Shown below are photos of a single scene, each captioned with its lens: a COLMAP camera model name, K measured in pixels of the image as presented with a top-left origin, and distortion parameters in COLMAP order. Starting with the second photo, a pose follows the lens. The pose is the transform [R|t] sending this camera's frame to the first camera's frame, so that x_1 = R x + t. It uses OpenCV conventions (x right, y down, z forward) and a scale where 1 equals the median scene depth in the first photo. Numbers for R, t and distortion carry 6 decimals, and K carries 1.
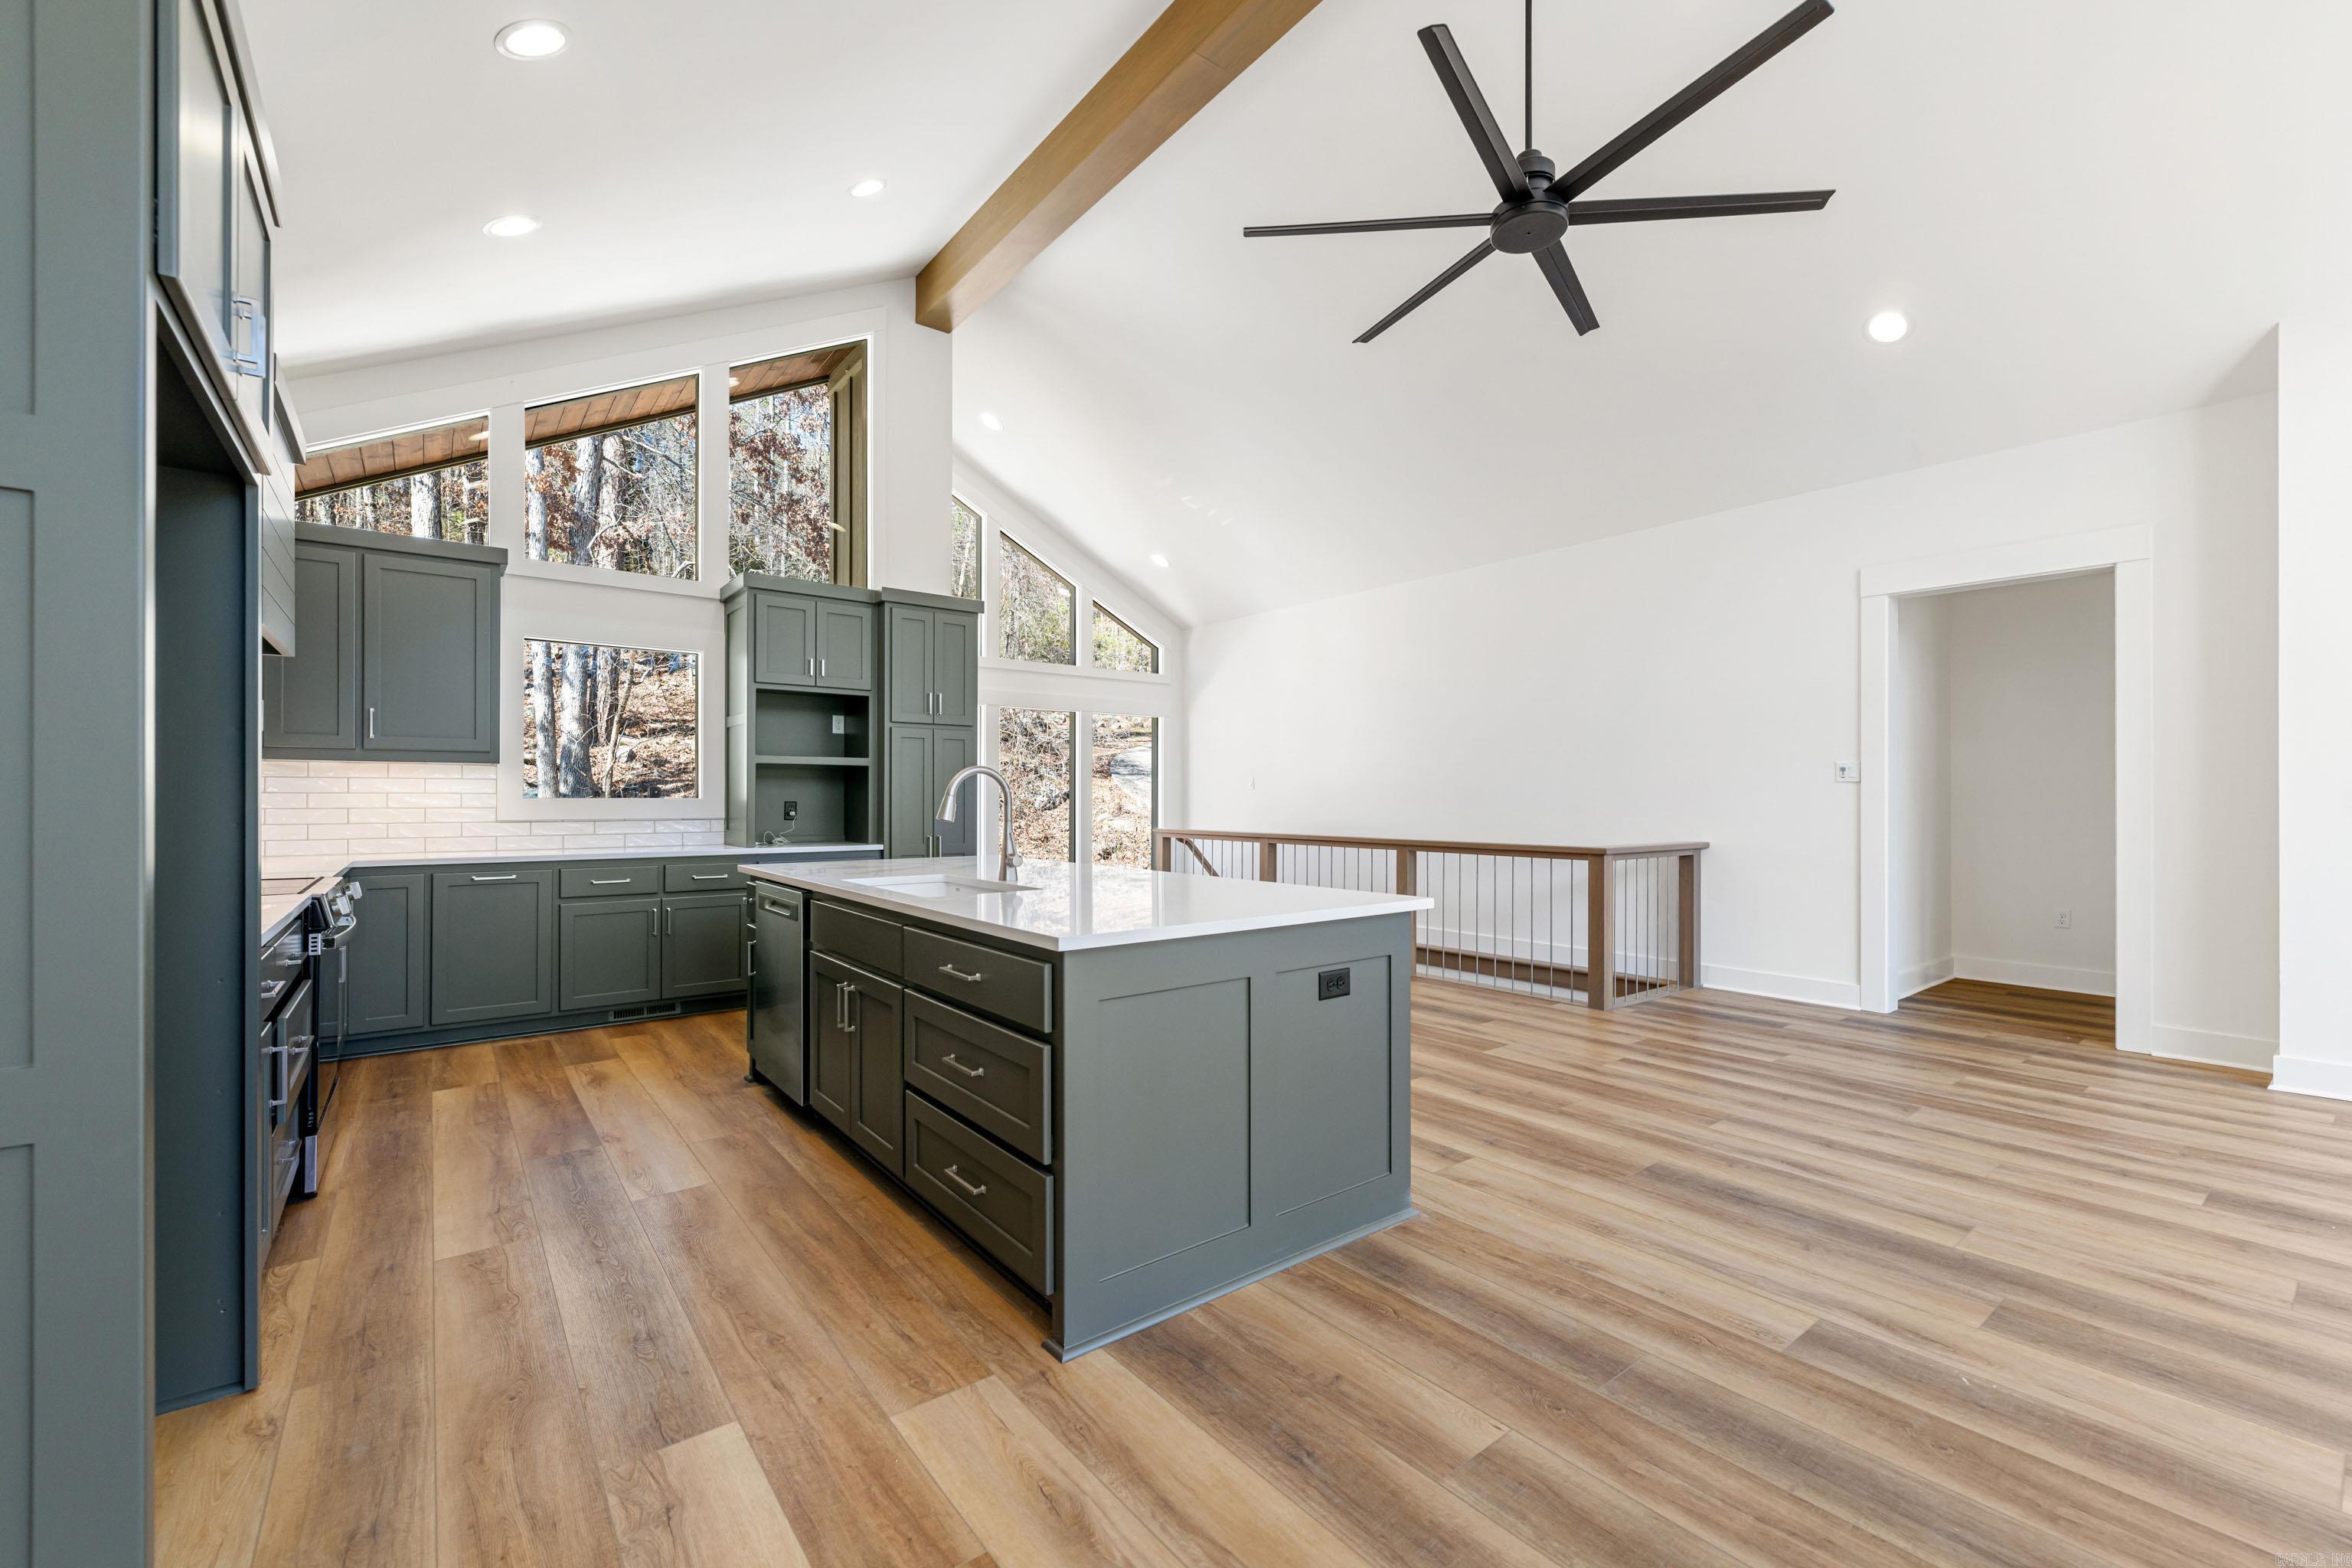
lens RADIAL K [[962.2, 0, 1159.7], [0, 962.2, 790.9], [0, 0, 1]] dist [0.002503, -0.001594]
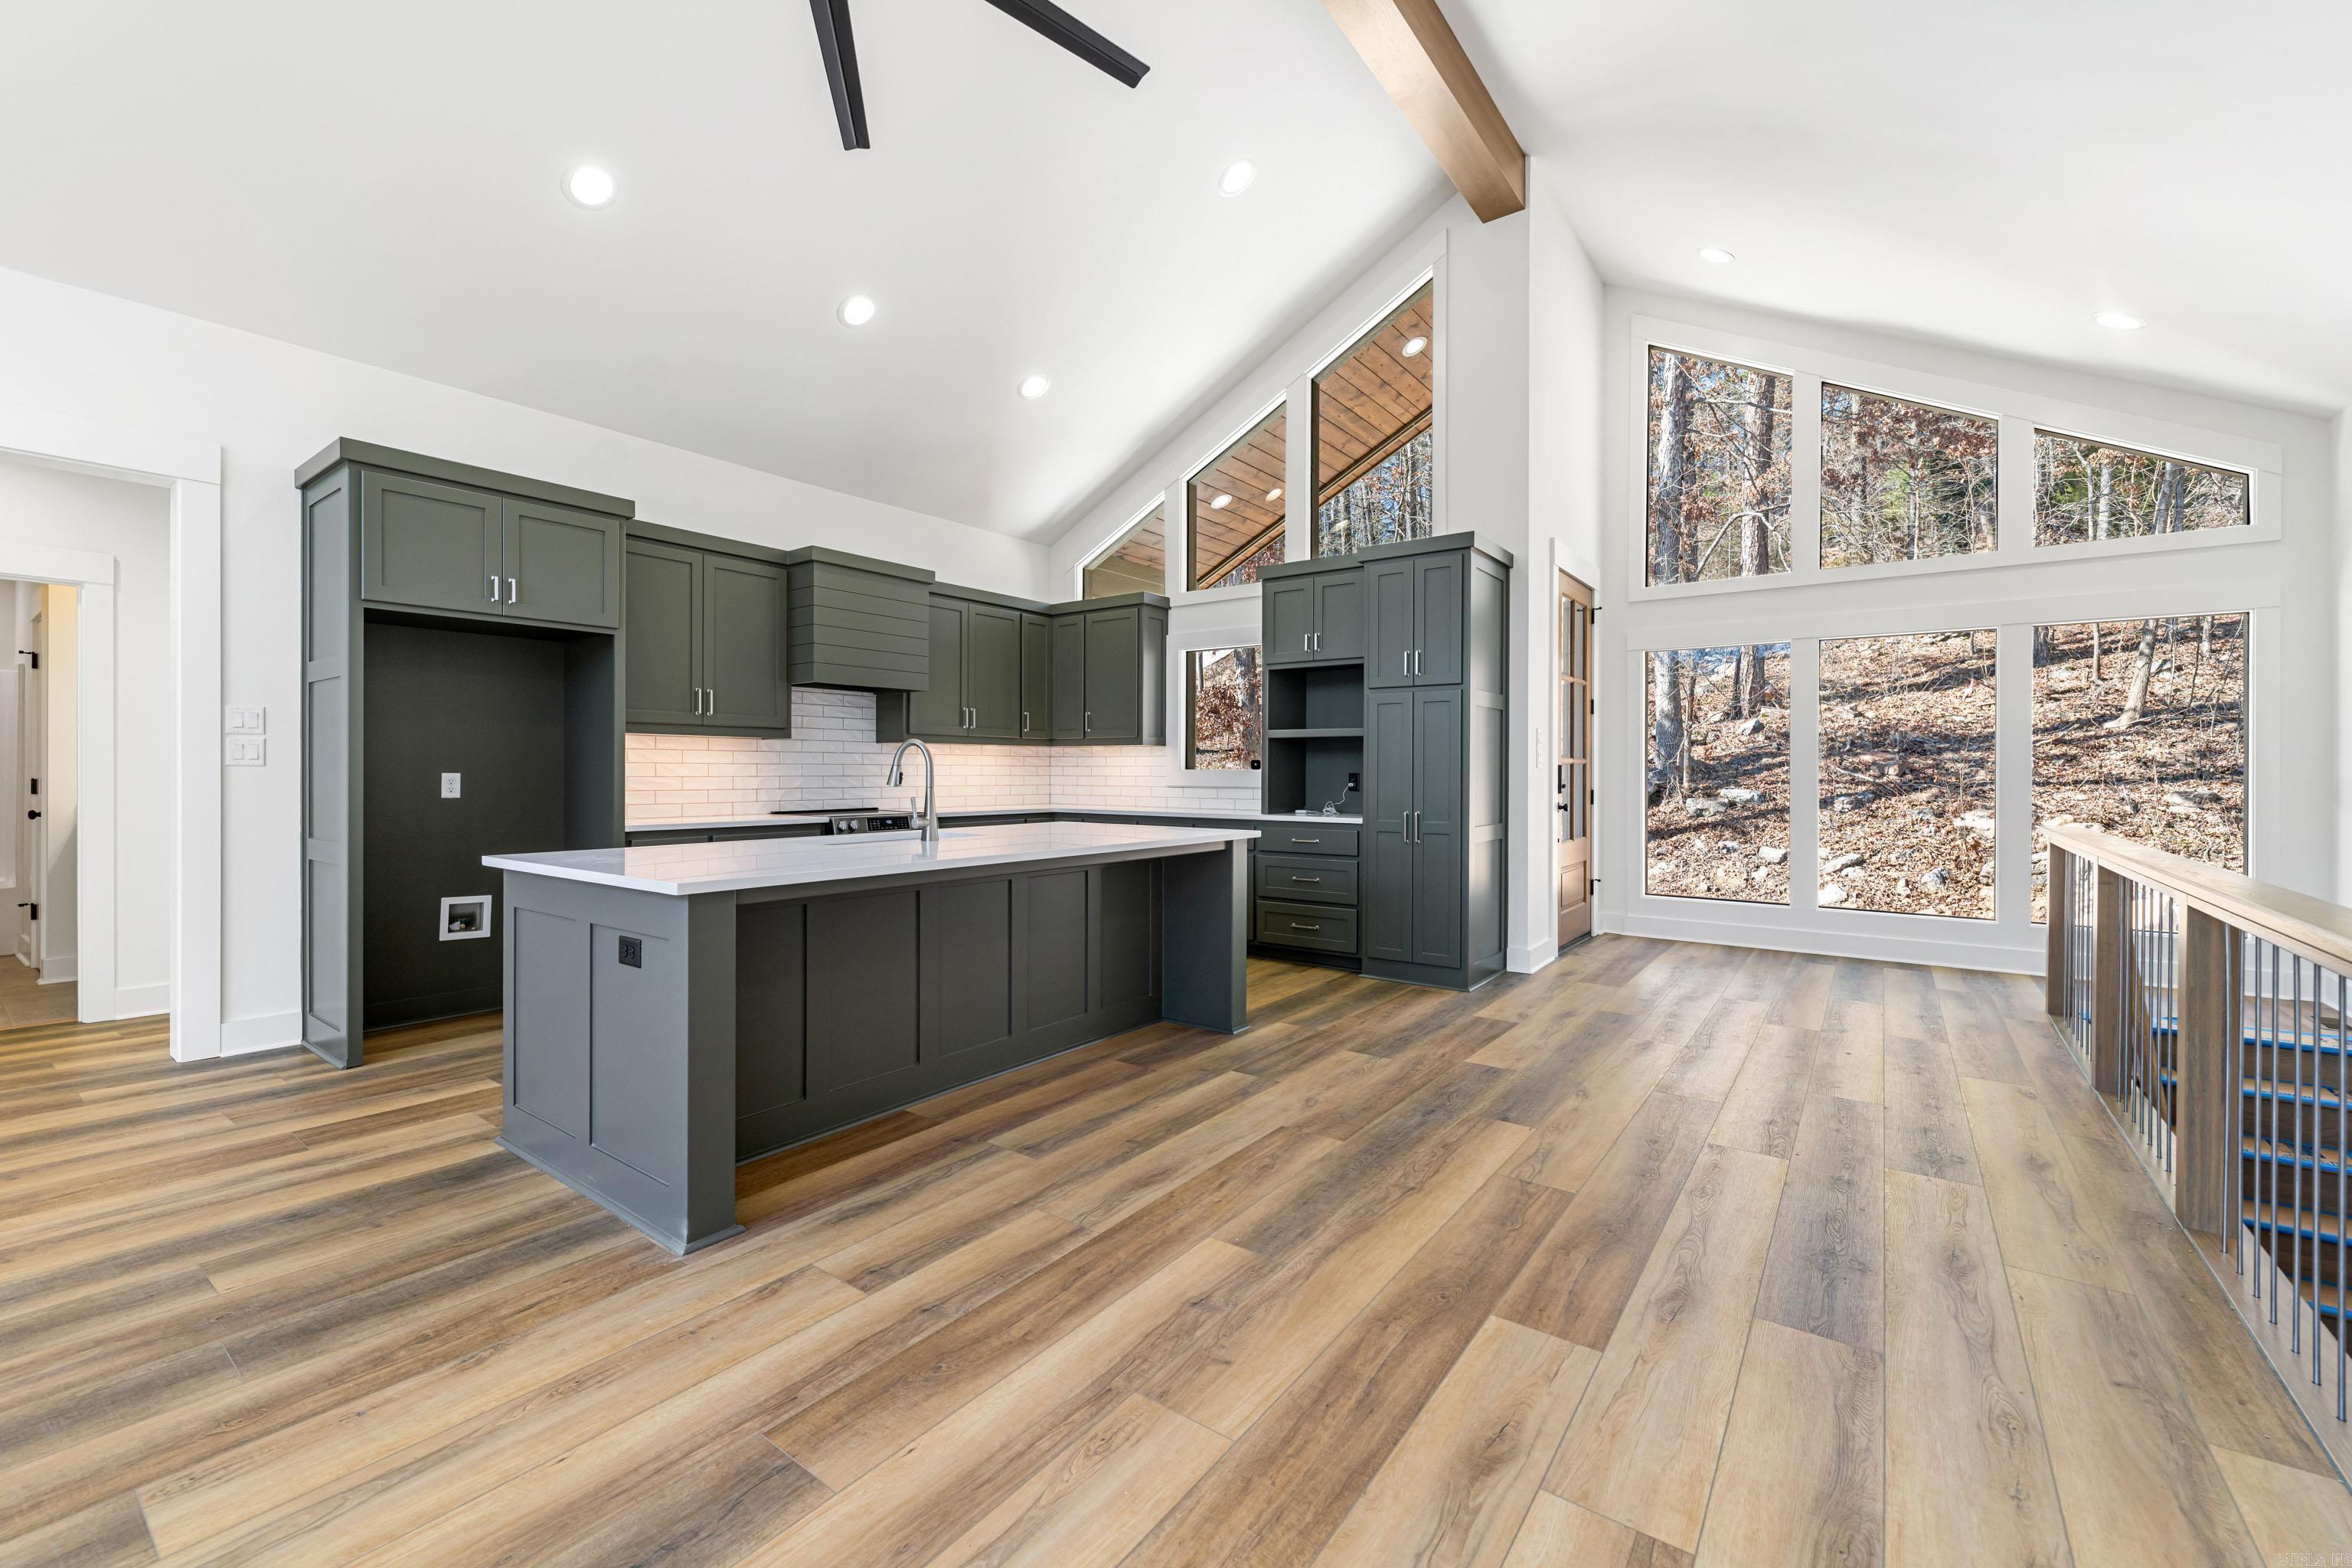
lens RADIAL K [[962.2, 0, 1160.2], [0, 962.2, 778.2], [0, 0, 1]] dist [0.002503, -0.001594]
pose [[0.268705, 0.003218, -0.963217, 1.099713], [0.005356, 0.999974, 0.004835, 0.022651], [0.963208, -0.006458, 0.268681, 1.095843]]
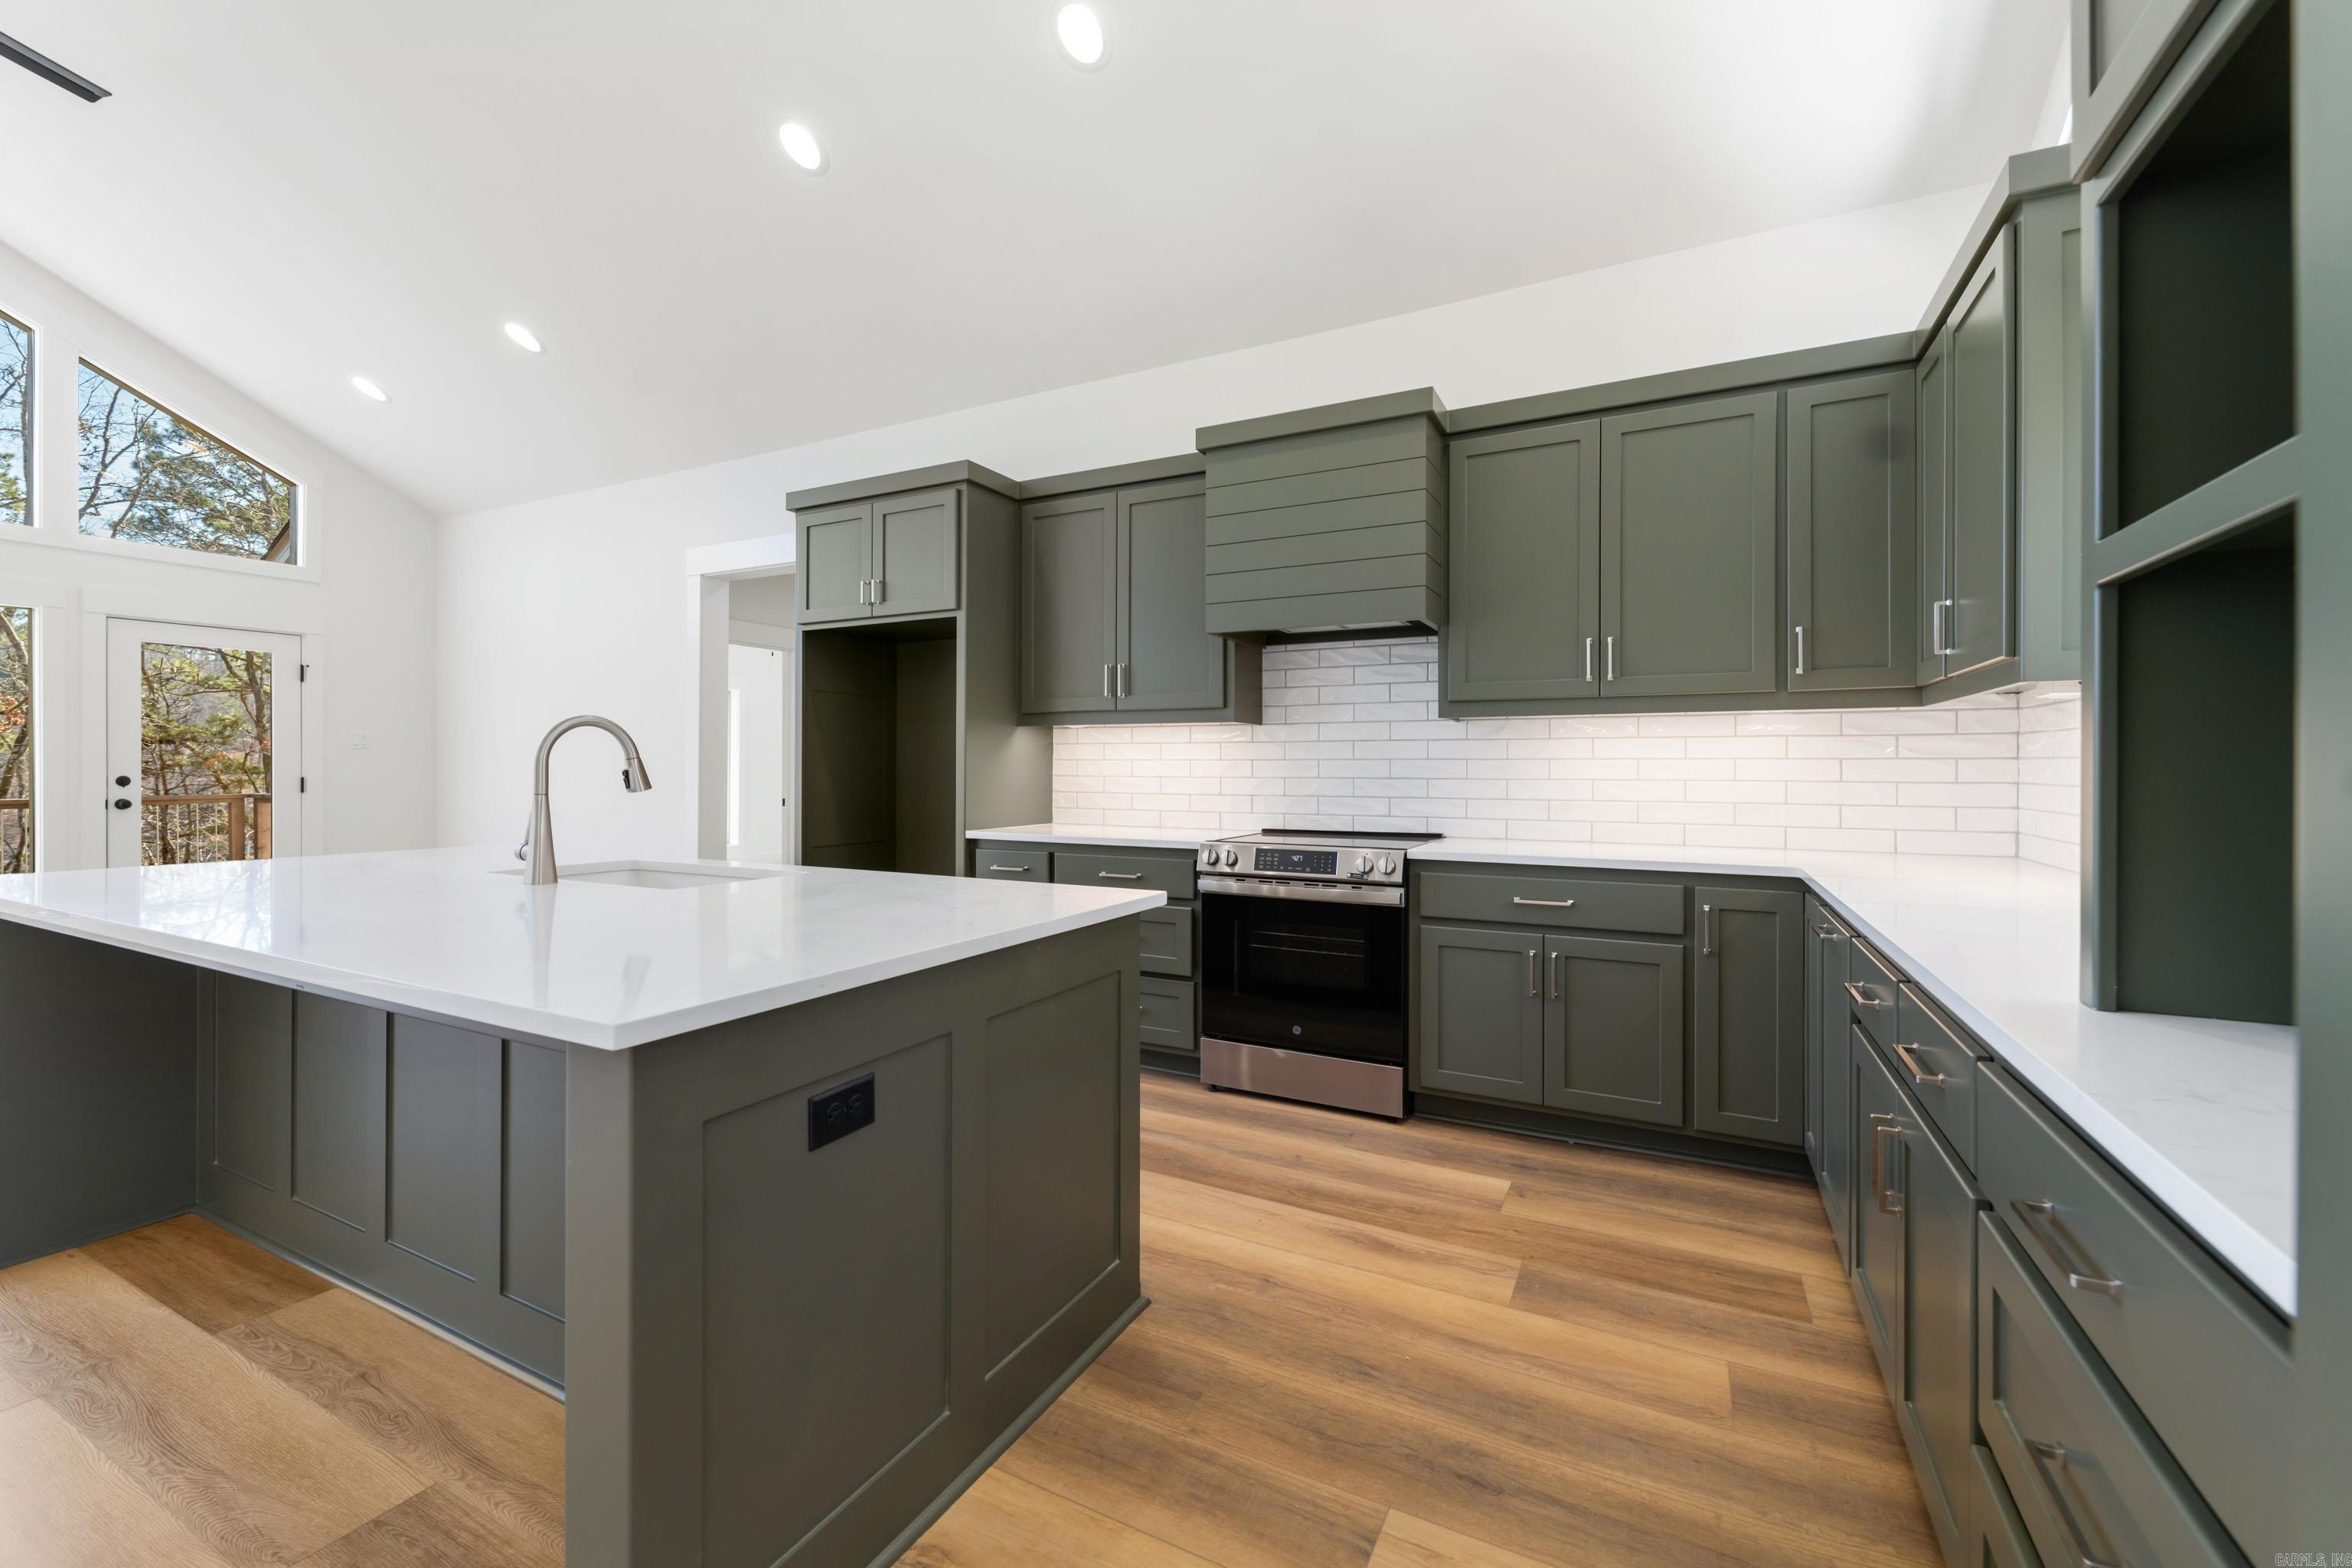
lens RADIAL K [[962.2, 0, 1172.7], [0, 962.2, 763.0], [0, 0, 1]] dist [0.002503, -0.001594]
pose [[-0.908262, -0.002643, -0.418394, -0.335561], [-0.000083, 0.999981, -0.006135, 0.011440], [0.418402, -0.005538, -0.908245, 2.056559]]
